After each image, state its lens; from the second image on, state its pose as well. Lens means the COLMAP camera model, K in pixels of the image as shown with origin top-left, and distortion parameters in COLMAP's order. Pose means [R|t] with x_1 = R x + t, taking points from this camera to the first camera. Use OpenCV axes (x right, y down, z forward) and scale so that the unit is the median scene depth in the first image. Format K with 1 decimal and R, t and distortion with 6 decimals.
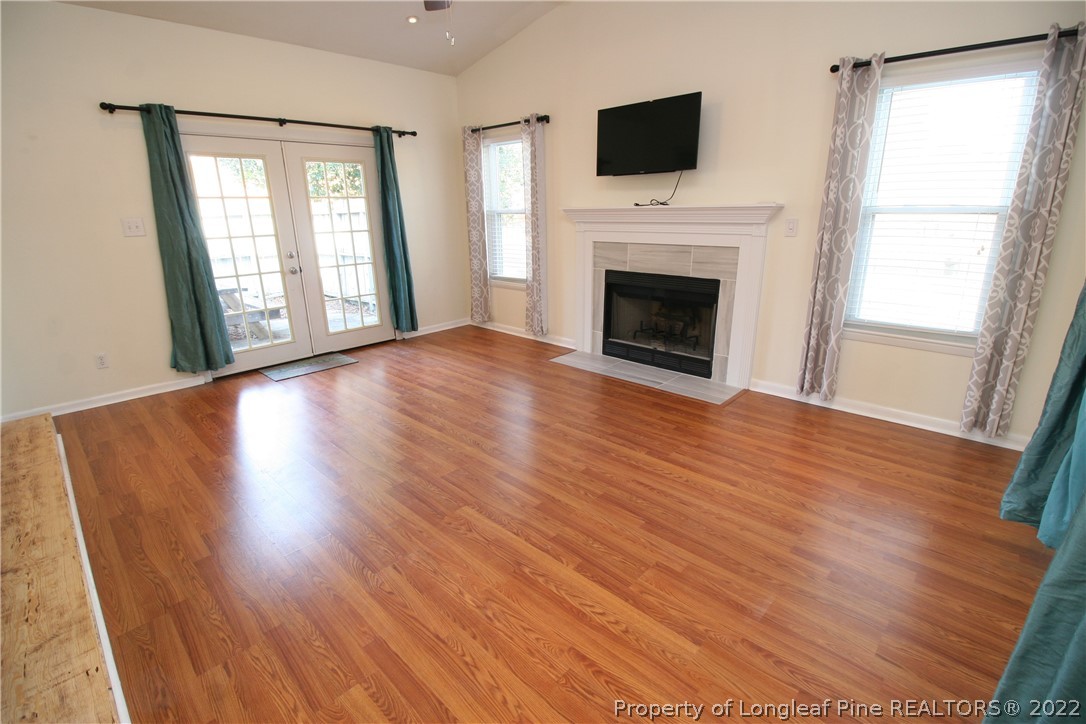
lens RADIAL K [[498.1, 0, 538.7], [0, 498.1, 355.7], [0, 0, 1]] dist [-0.001992, -0.011624]
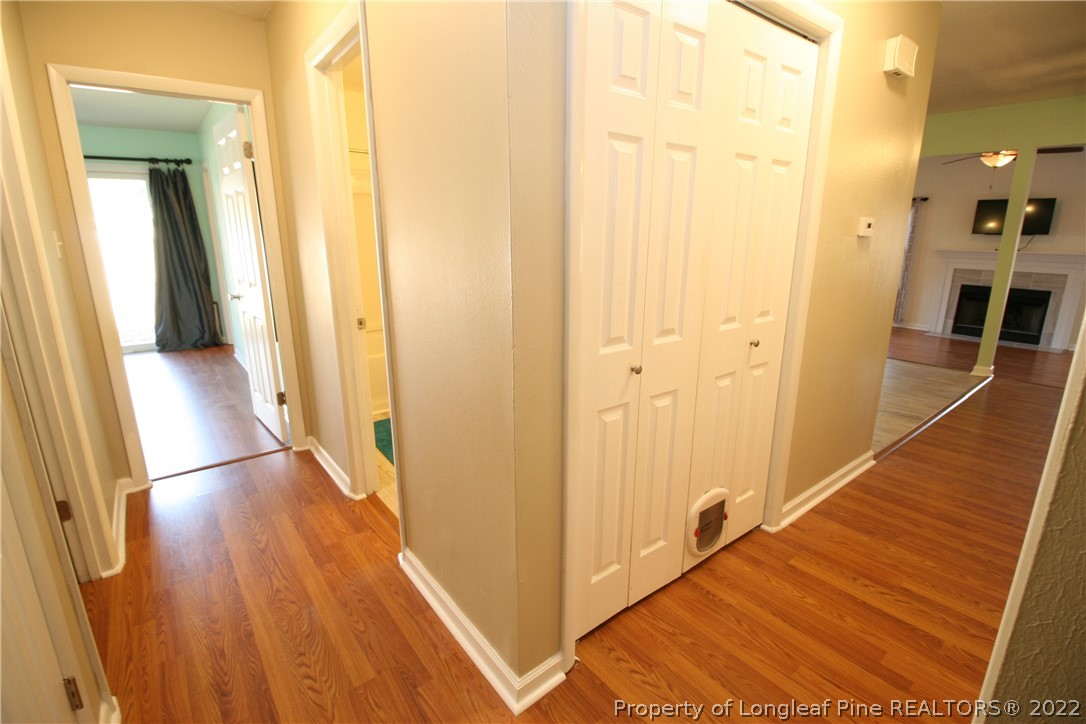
lens RADIAL K [[498.1, 0, 543.1], [0, 498.1, 360.3], [0, 0, 1]] dist [-0.001992, -0.011624]
pose [[0.990844, 0.050275, -0.125301, -1.143568], [-0.054468, 0.998057, -0.030266, 0.236931], [0.123536, 0.036814, 0.991657, -0.944279]]
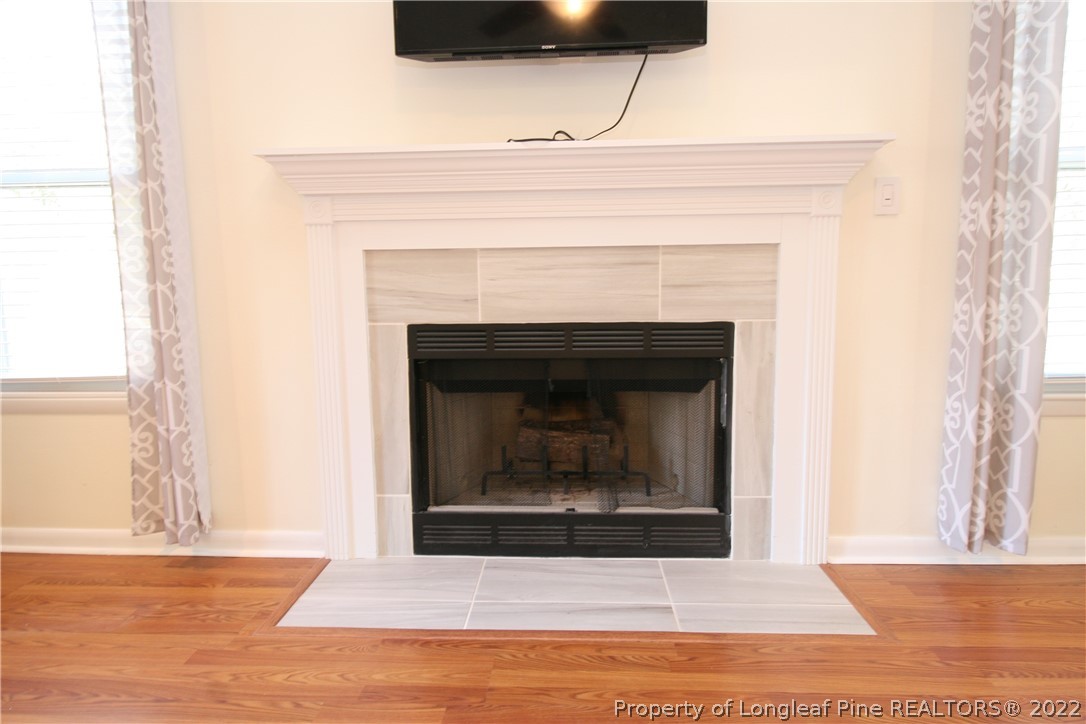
lens RADIAL K [[665.2, 0, 541.4], [0, 665.2, 352.4], [0, 0, 1]] dist [-0.004328, -0.004504]
pose [[0.757631, -0.077906, 0.648017, -0.115352], [0.186922, 0.977162, -0.101064, -0.088145], [-0.625344, 0.197698, 0.754891, 0.593800]]
